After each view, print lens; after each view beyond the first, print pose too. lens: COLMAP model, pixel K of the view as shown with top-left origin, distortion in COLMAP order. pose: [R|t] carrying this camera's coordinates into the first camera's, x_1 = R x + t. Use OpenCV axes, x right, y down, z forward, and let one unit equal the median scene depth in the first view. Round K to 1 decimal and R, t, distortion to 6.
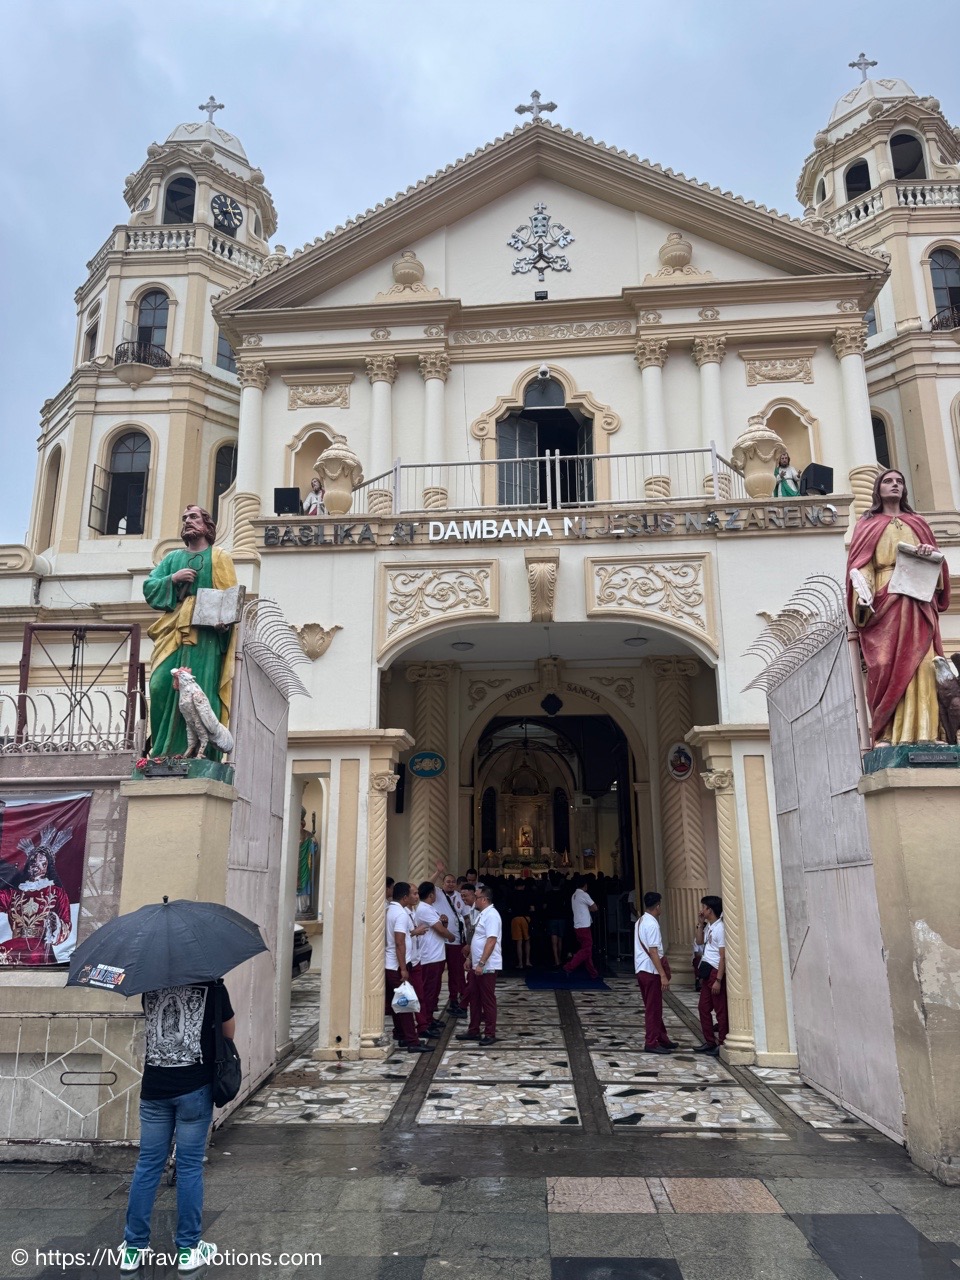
lens RADIAL K [[907.2, 0, 478.7], [0, 907.2, 644.3], [0, 0, 1]] dist [0.054681, -0.084541]
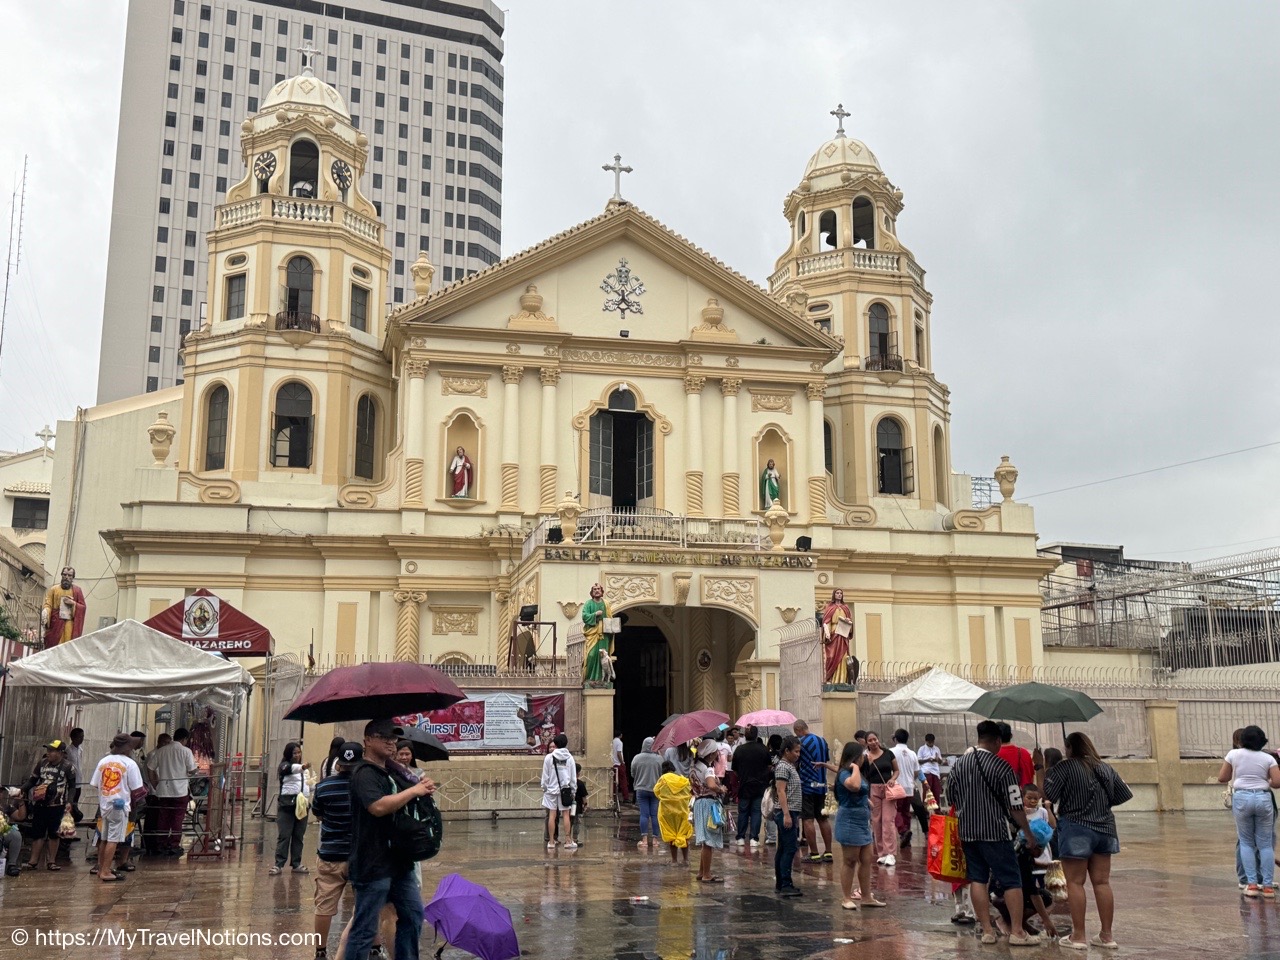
lens RADIAL K [[1325.8, 0, 645.7], [0, 1325.8, 481.3], [0, 0, 1]] dist [0.073620, 0.000000]
pose [[0.949980, 0.063178, 0.305855, -0.534739], [-0.079929, 0.995892, 0.042544, -0.242277], [-0.301911, -0.064862, 0.951127, -1.039611]]
